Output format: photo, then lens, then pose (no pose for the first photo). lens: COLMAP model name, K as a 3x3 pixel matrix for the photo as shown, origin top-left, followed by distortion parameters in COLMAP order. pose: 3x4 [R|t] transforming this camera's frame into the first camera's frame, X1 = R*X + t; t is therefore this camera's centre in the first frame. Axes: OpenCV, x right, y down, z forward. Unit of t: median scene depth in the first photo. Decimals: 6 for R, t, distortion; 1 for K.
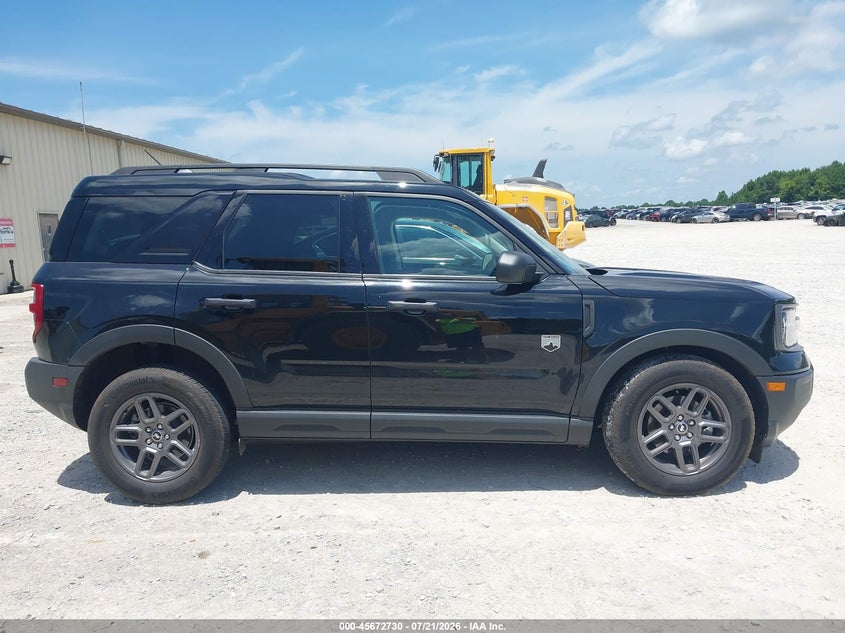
lens RADIAL K [[647.0, 0, 426.4], [0, 647.0, 315.9], [0, 0, 1]] dist [-0.000923, -0.002687]
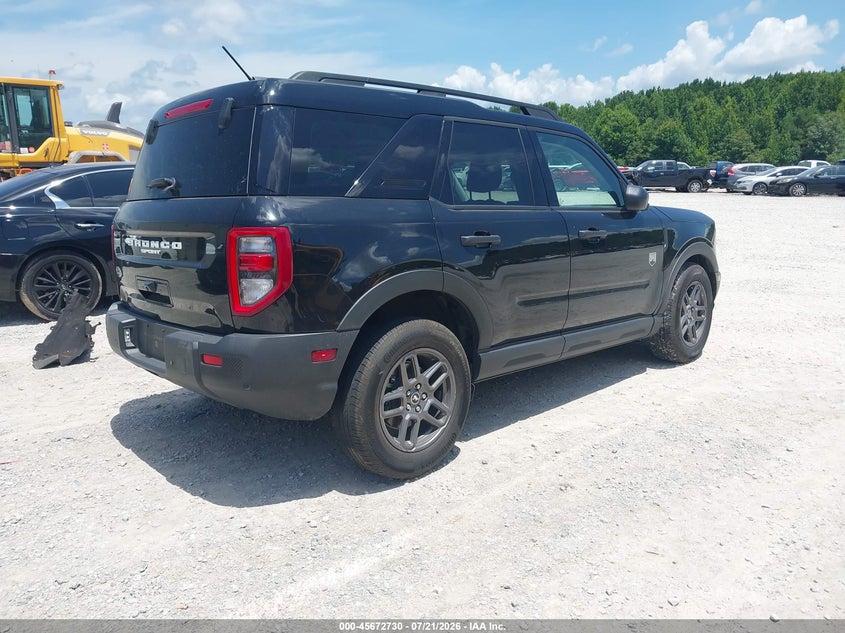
lens RADIAL K [[647.0, 0, 426.4], [0, 647.0, 315.9], [0, 0, 1]] dist [-0.000923, -0.002687]
pose [[0.702219, -0.118520, 0.702027, -1.004065], [0.075630, 0.992885, 0.091974, -0.002266], [-0.707933, -0.011491, 0.706186, 0.382970]]
